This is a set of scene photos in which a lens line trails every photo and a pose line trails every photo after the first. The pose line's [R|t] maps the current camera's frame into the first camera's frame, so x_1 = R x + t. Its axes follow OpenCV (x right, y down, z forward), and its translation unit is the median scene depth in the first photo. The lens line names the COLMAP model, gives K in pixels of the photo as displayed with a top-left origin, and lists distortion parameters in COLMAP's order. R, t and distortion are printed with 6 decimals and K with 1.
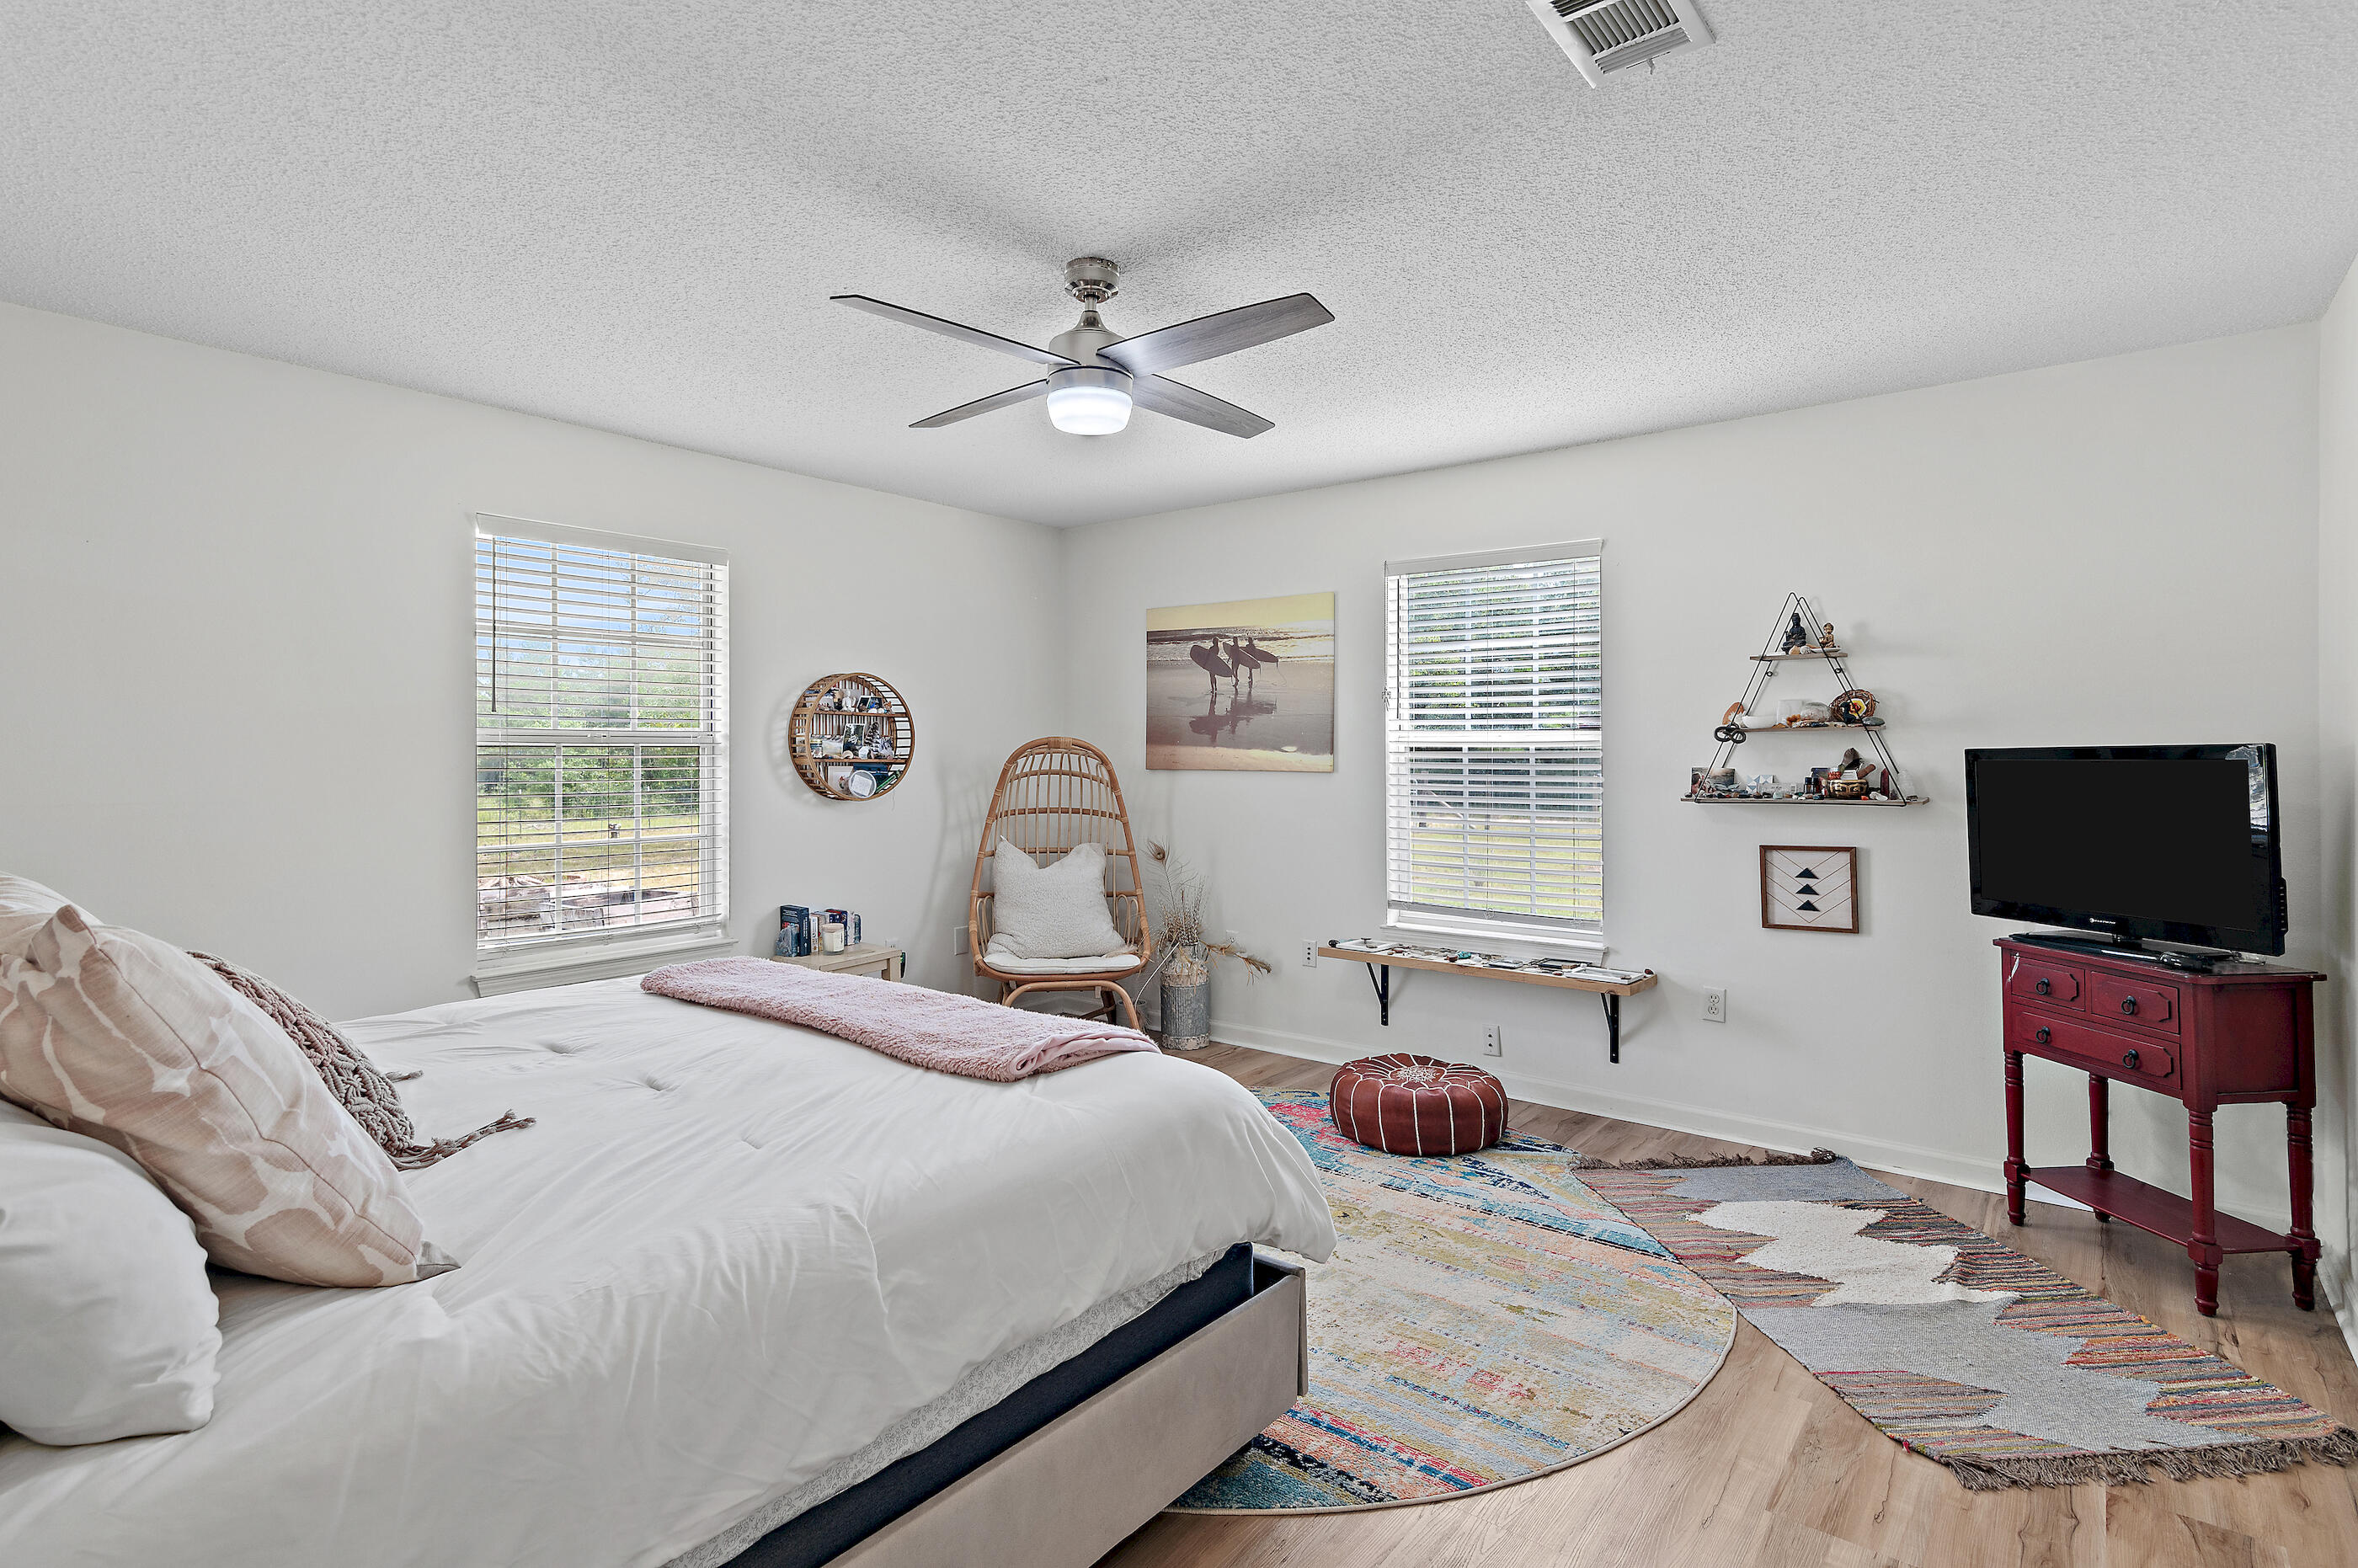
lens RADIAL K [[1178.1, 0, 1170.8], [0, 1178.1, 771.3], [0, 0, 1]] dist [0.010774, 0.005513]
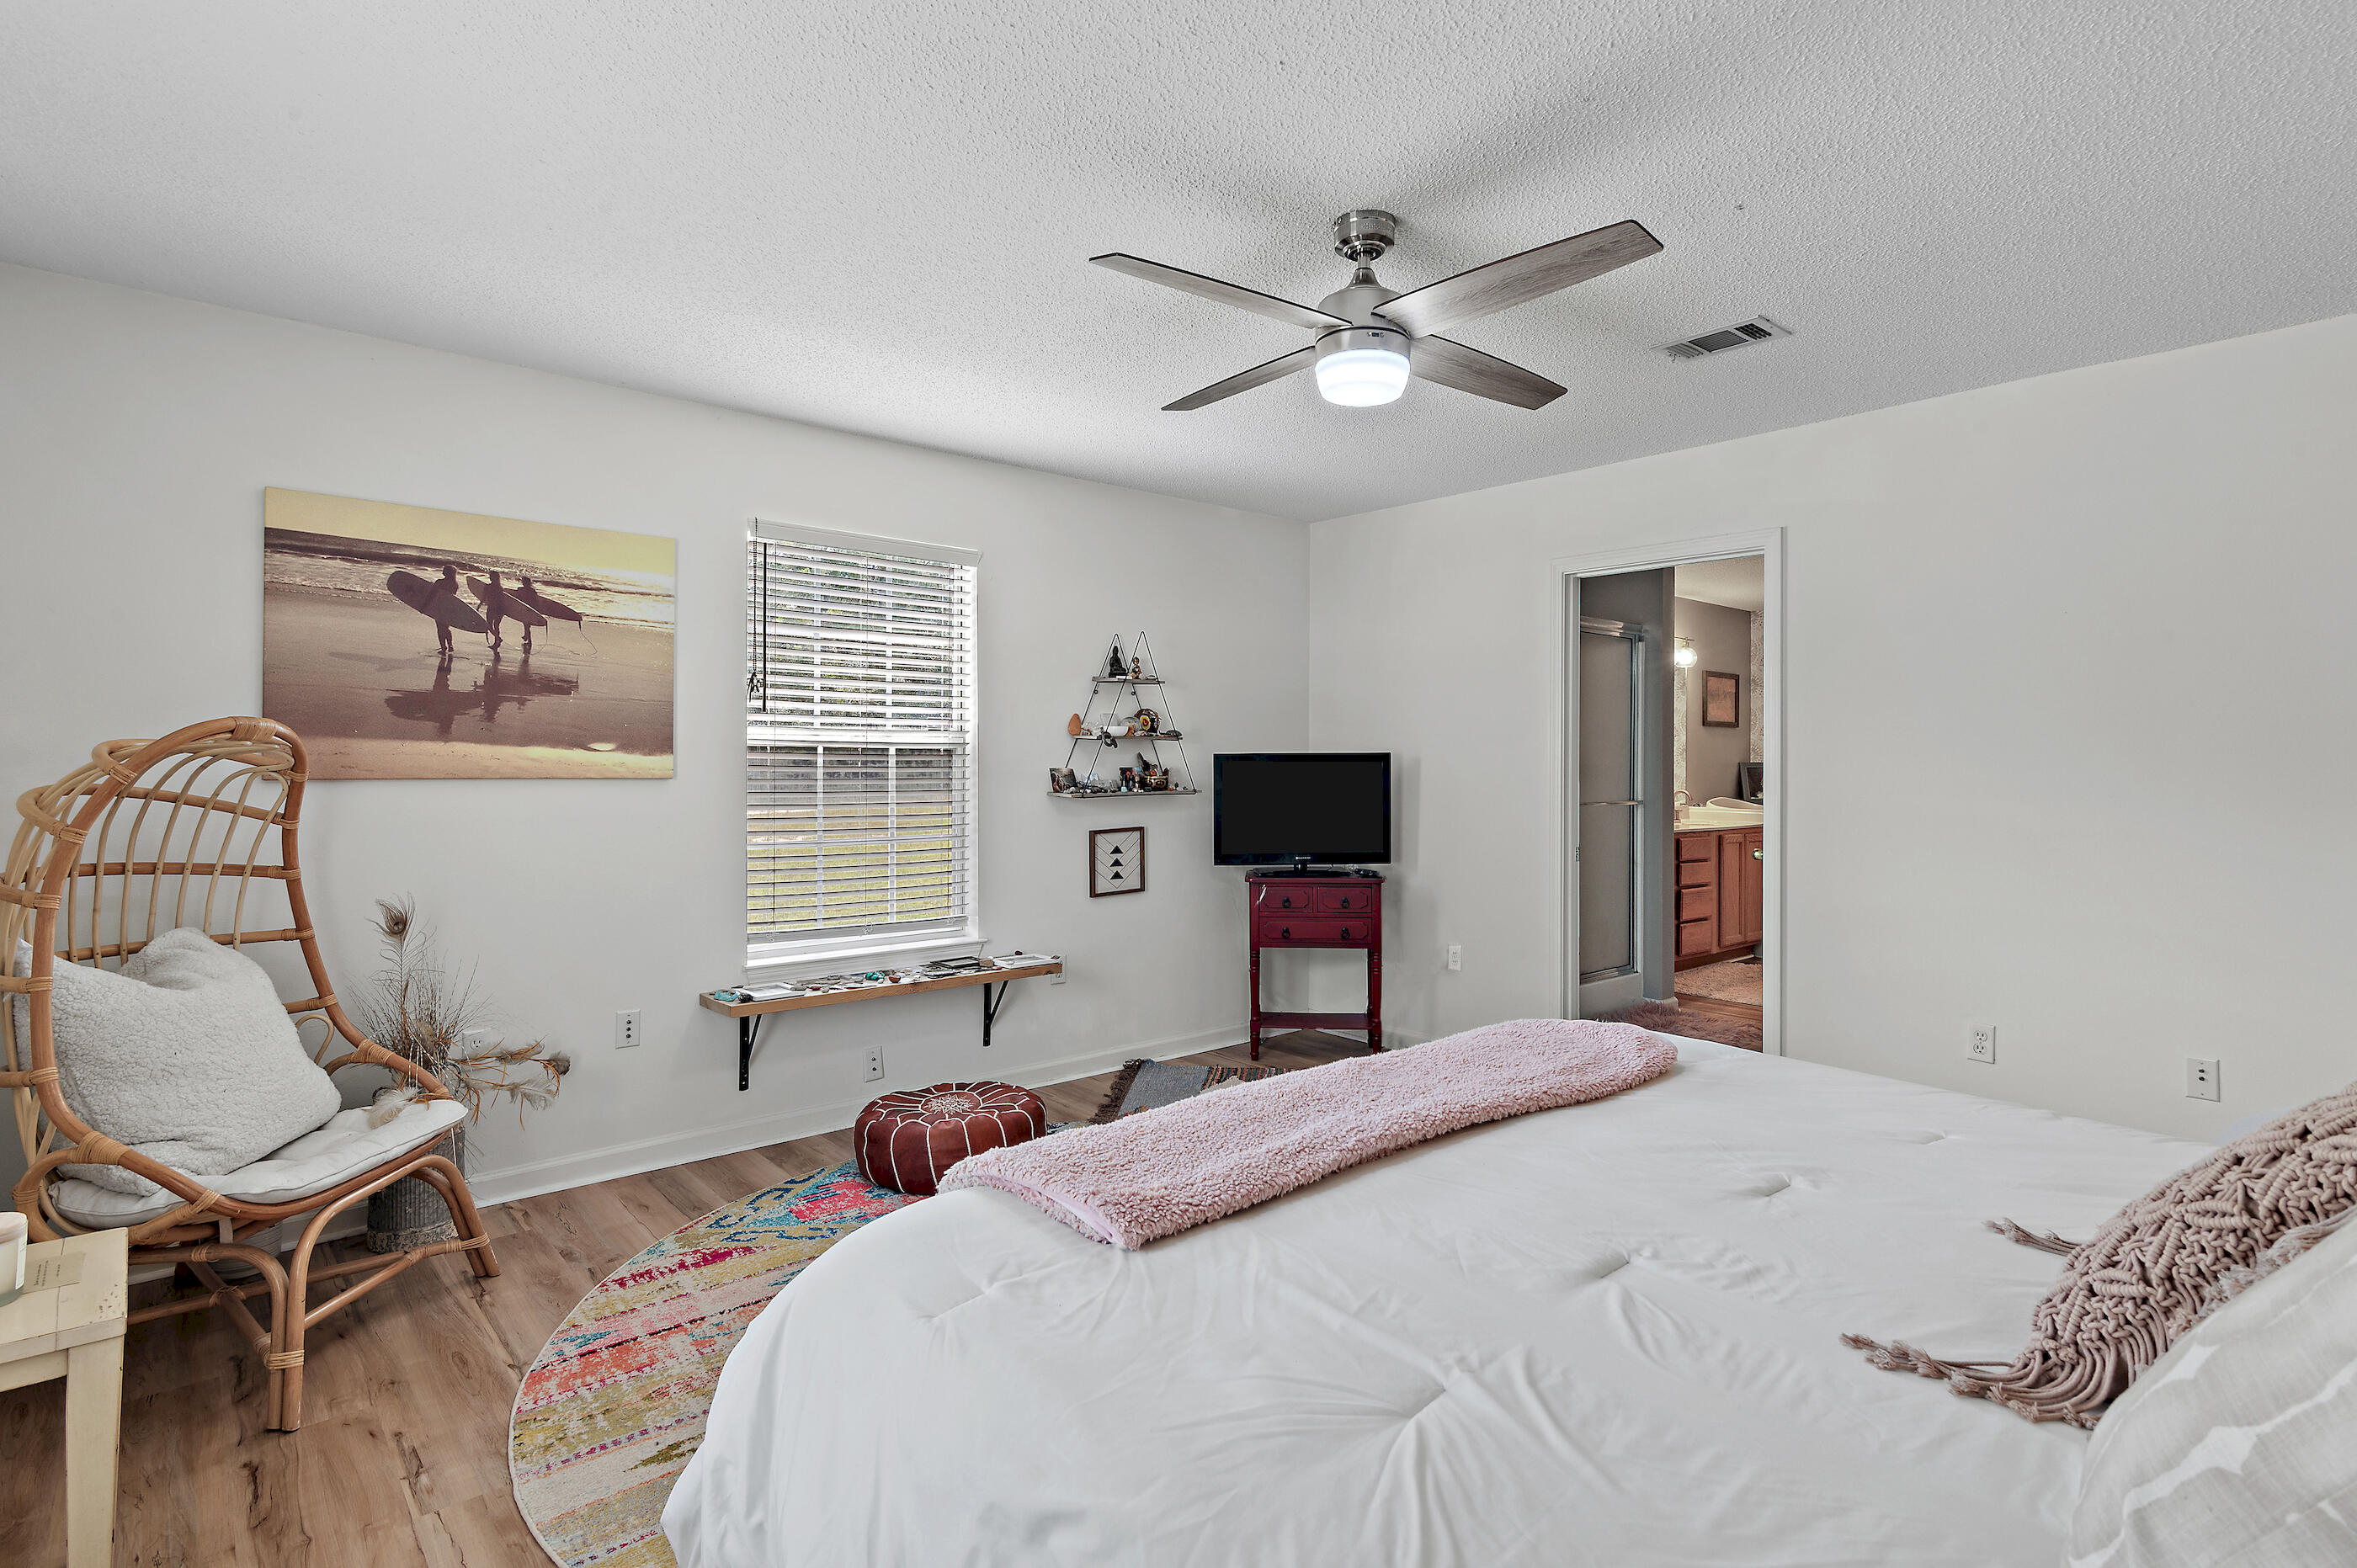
lens RADIAL K [[1177.5, 0, 1232.1], [0, 1177.5, 763.4], [0, 0, 1]] dist [0.010774, 0.005513]
pose [[0.161233, -0.006028, 0.986898, -0.595358], [0.006569, 0.999966, 0.005035, -0.011185], [-0.986894, 0.005671, 0.161267, 0.568560]]
